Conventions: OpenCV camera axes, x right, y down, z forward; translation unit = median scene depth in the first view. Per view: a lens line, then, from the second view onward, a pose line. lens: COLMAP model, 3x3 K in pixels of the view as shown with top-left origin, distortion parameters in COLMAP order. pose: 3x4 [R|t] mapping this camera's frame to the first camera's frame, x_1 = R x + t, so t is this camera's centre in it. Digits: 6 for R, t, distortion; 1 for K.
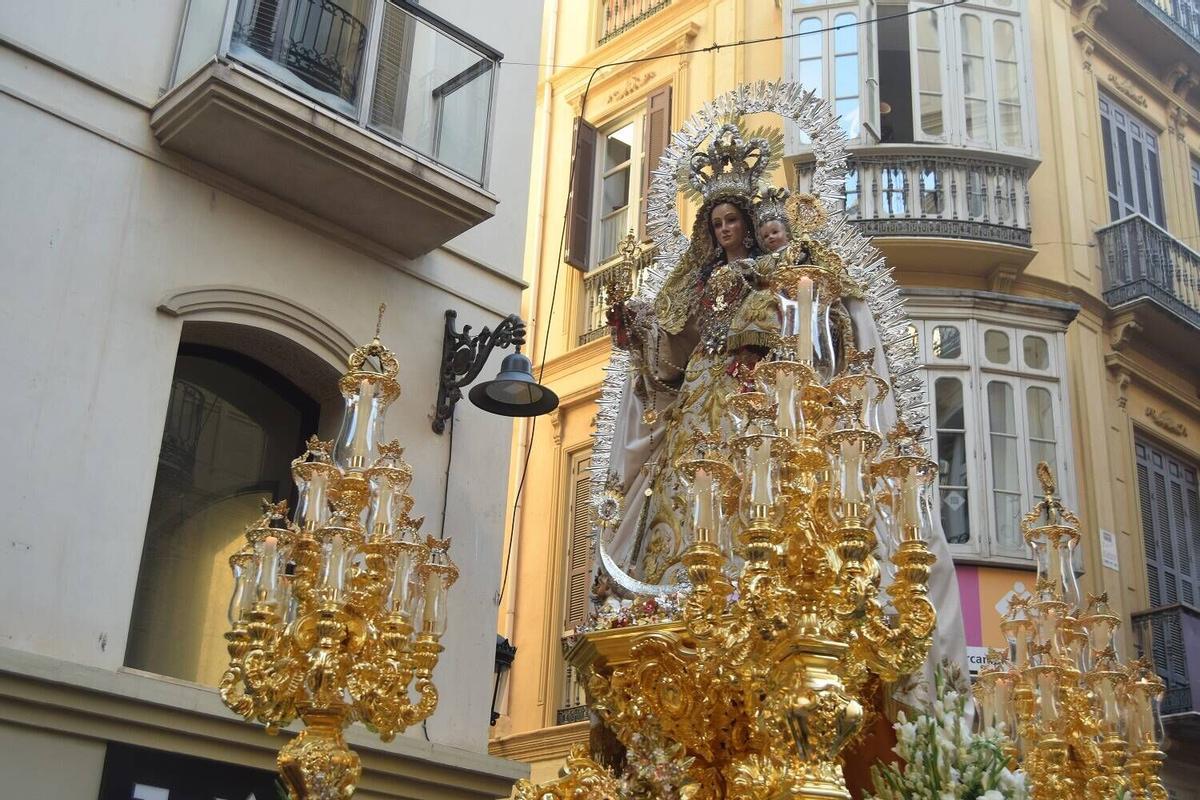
lens RADIAL K [[1657.9, 0, 600.0], [0, 1657.9, 400.0], [0, 0, 1]] dist [0.052645, -0.019184]
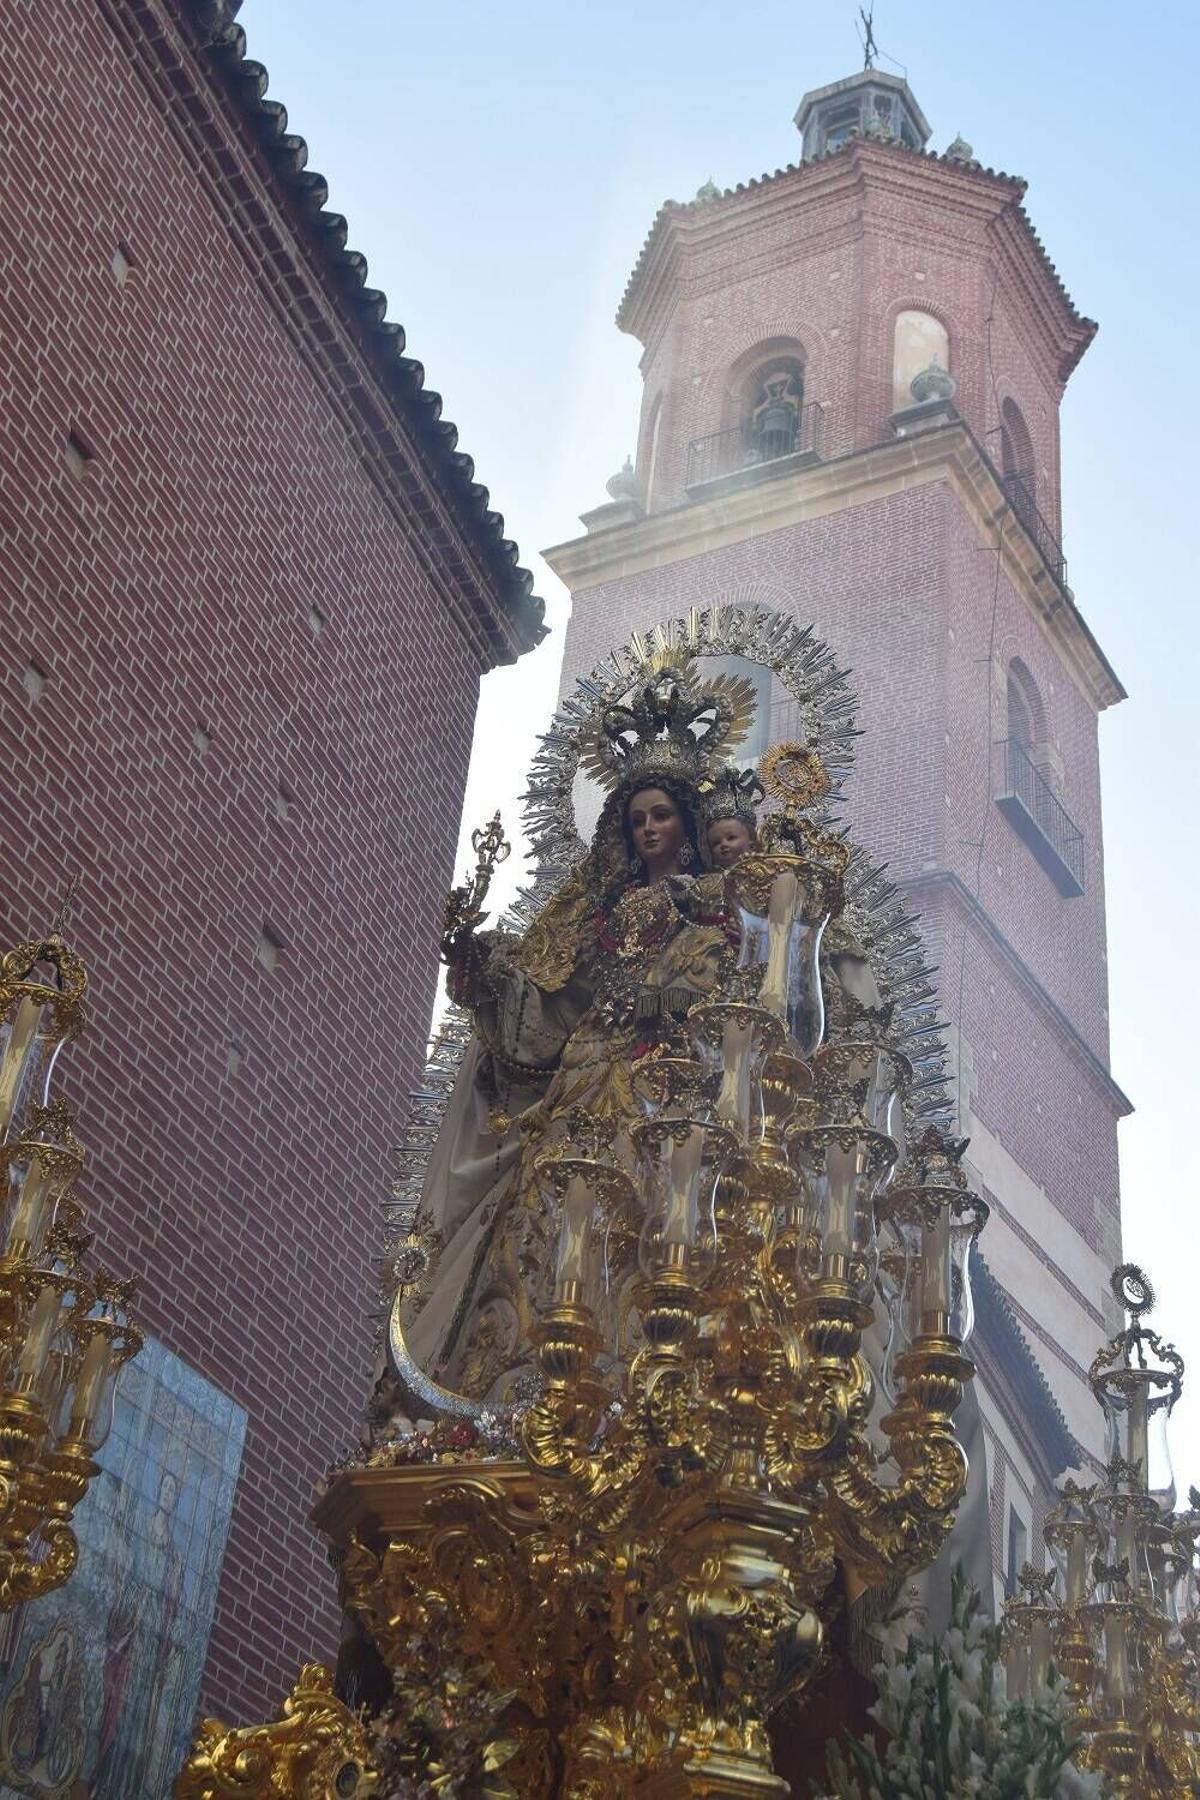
lens RADIAL K [[2316.3, 0, 553.0], [0, 2316.3, 904.1], [0, 0, 1]] dist [-0.021586, 0.051248]
pose [[0.993628, 0.105298, 0.040199, 0.009393], [-0.098473, 0.984534, -0.144897, 0.059029], [-0.054835, 0.140015, 0.988630, 0.178810]]
